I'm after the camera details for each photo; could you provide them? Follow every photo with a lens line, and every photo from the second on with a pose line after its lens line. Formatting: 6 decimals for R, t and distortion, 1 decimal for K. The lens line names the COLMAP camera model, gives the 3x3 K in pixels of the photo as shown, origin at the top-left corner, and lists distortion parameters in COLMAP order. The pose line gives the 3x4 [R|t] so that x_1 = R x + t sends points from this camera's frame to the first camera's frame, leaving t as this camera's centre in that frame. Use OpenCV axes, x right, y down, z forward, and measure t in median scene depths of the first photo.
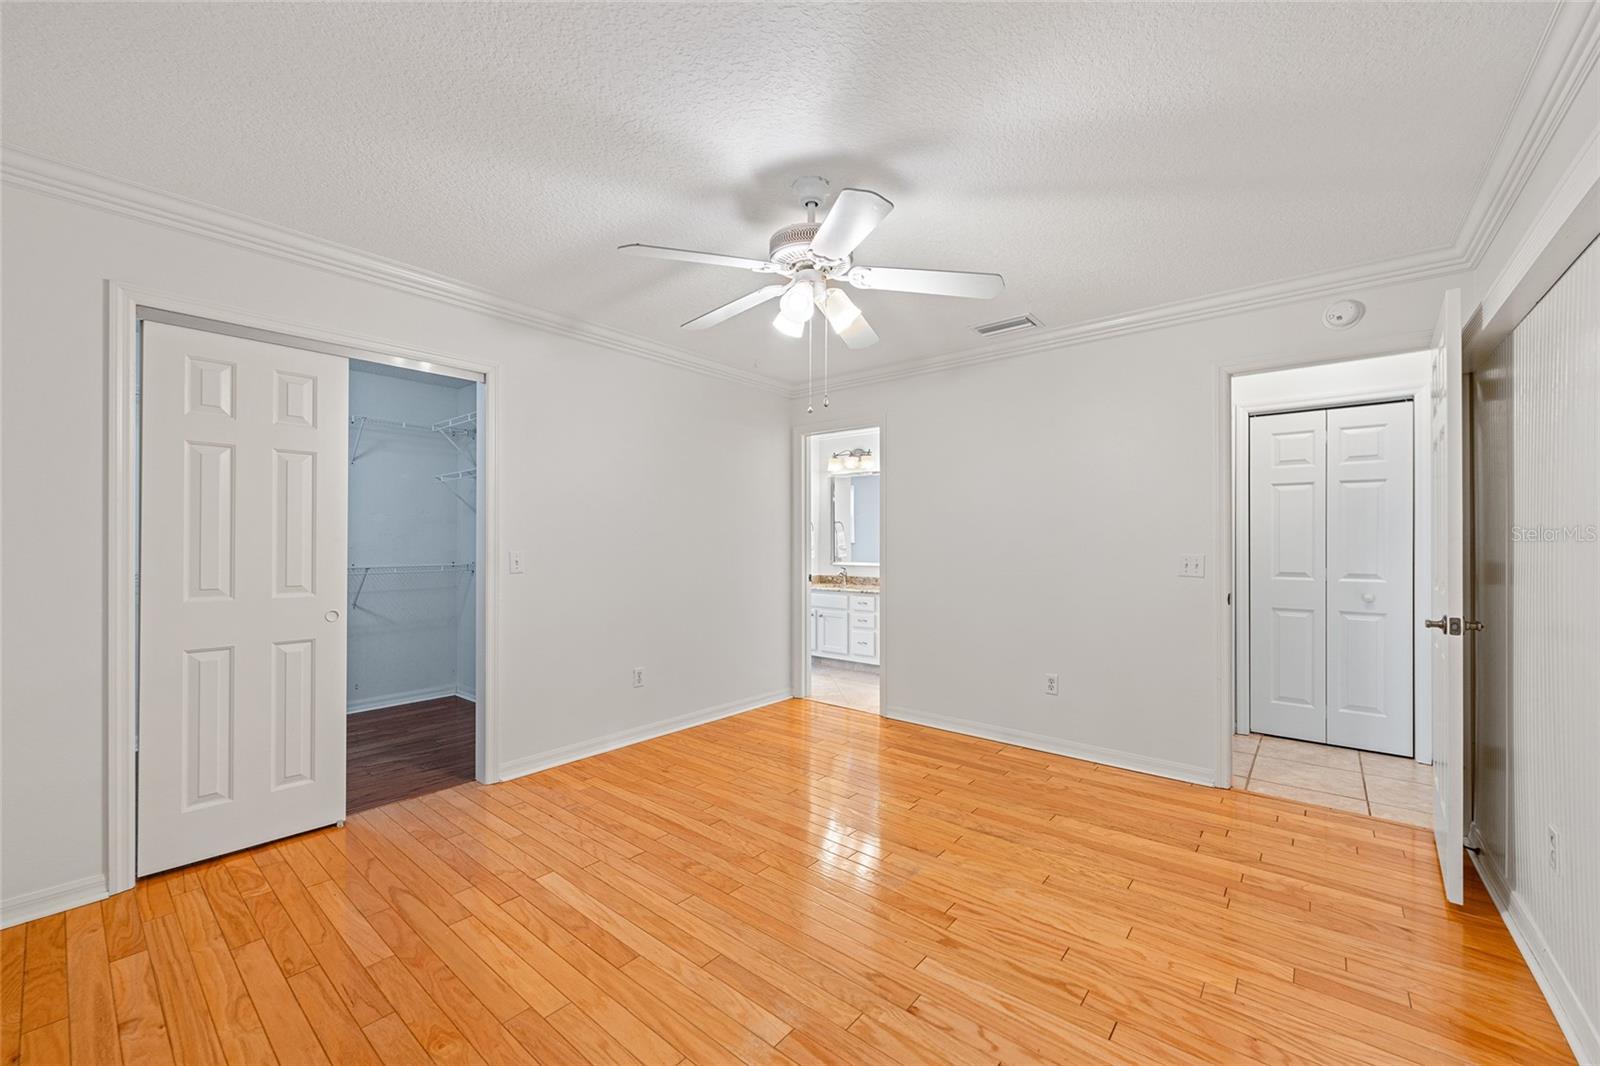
lens RADIAL K [[613.3, 0, 832.6], [0, 613.3, 539.8], [0, 0, 1]] dist [0.001562, -0.000367]
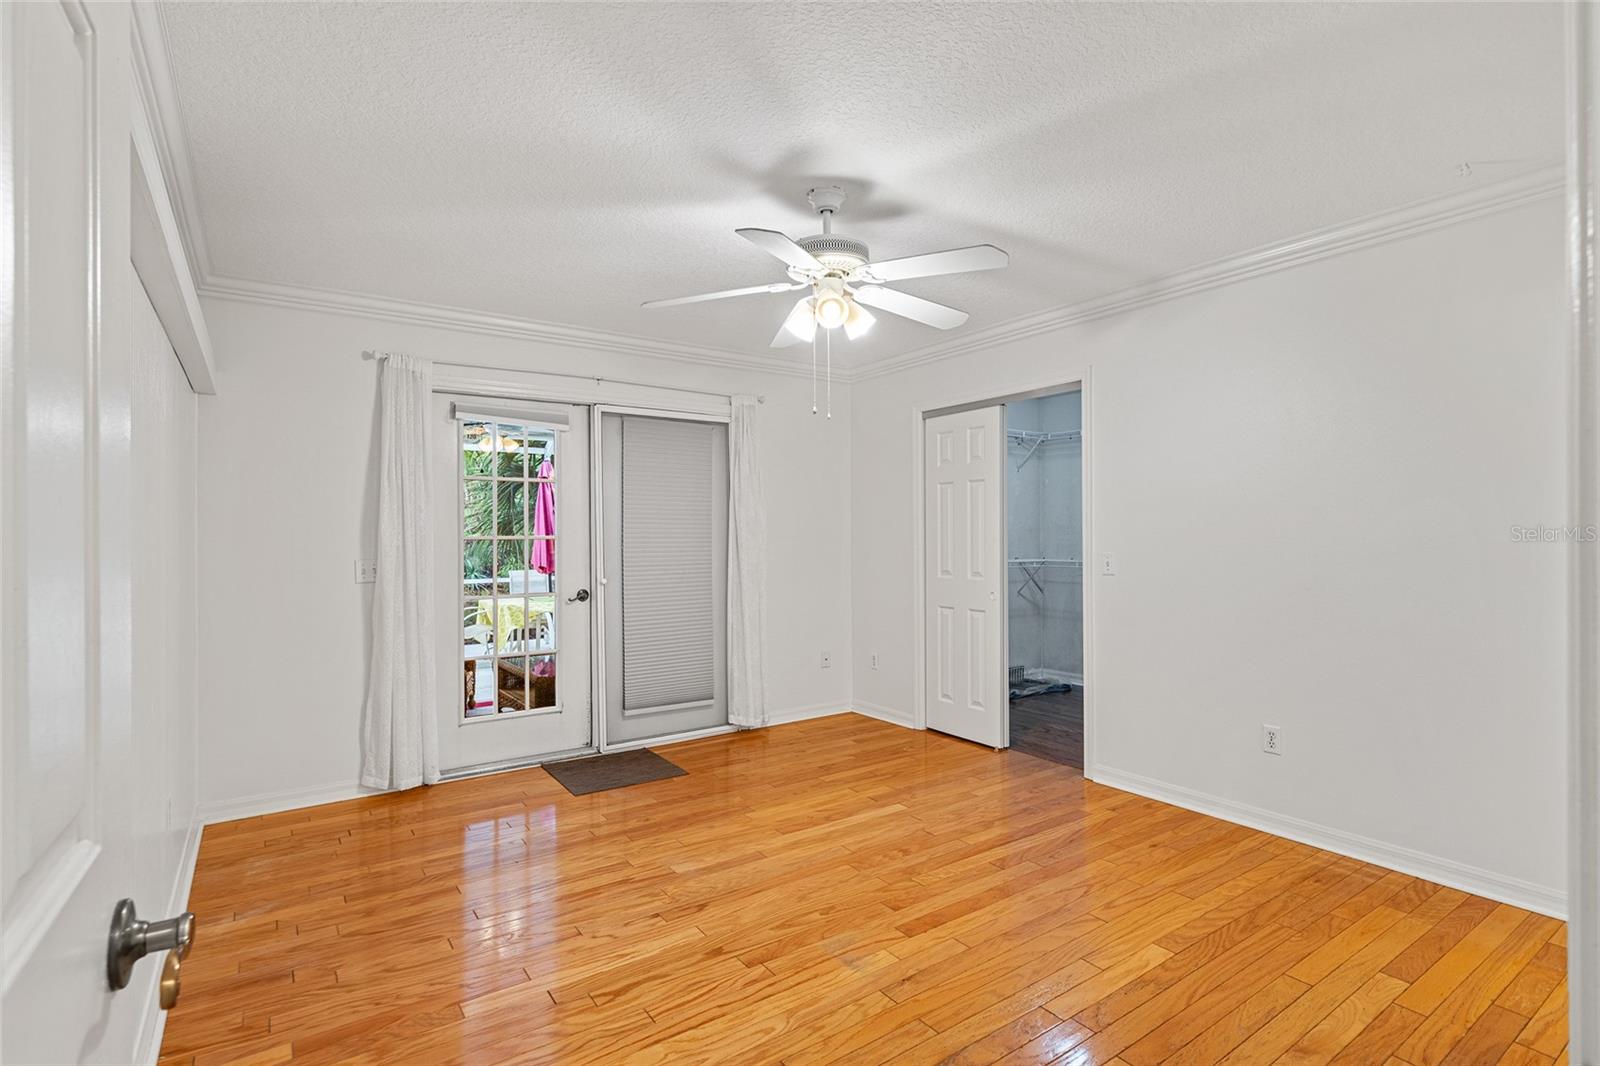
lens RADIAL K [[775.8, 0, 800.1], [0, 775.8, 534.9], [0, 0, 1]] dist [-0.000535, 0.000007]
pose [[-0.278627, 0.000318, -0.960399, 1.103404], [0.006062, 0.999981, -0.001428, -0.015776], [0.960380, -0.006220, -0.278623, 1.204894]]
